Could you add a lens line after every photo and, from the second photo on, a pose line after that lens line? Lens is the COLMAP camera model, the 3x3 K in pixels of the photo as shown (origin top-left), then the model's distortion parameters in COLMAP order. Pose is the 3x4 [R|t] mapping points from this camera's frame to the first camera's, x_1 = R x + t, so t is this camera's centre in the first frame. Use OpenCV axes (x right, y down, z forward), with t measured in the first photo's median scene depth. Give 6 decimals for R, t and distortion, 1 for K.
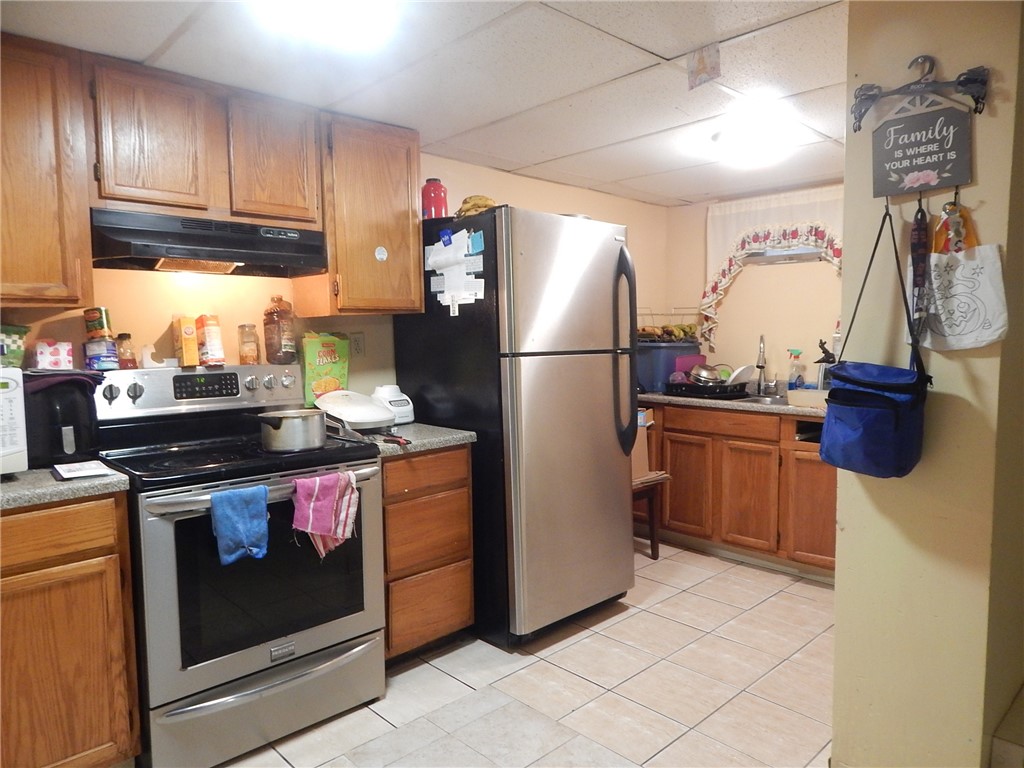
lens RADIAL K [[683.6, 0, 505.2], [0, 683.6, 382.7], [0, 0, 1]] dist [0.004305, -0.000176]
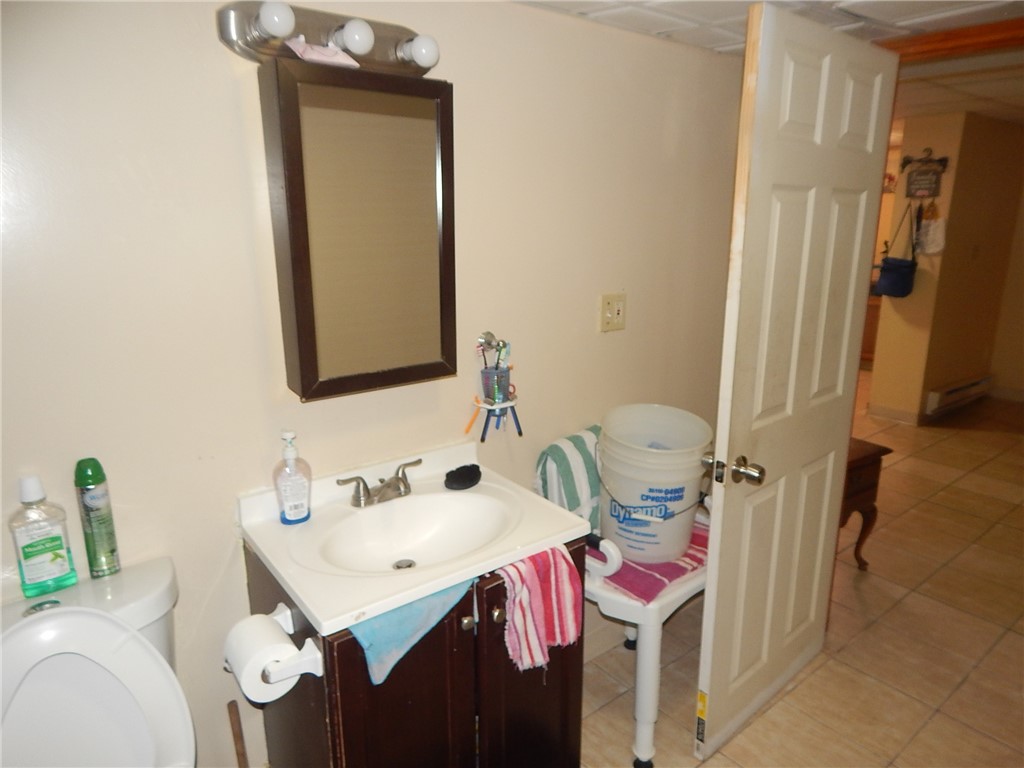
lens RADIAL K [[683.6, 0, 518.7], [0, 683.6, 388.9], [0, 0, 1]] dist [0.004305, -0.000176]
pose [[0.998095, 0.018028, -0.059001, -0.899790], [-0.006877, 0.982904, 0.183988, -0.007764], [0.061309, -0.183232, 0.981156, -2.078962]]
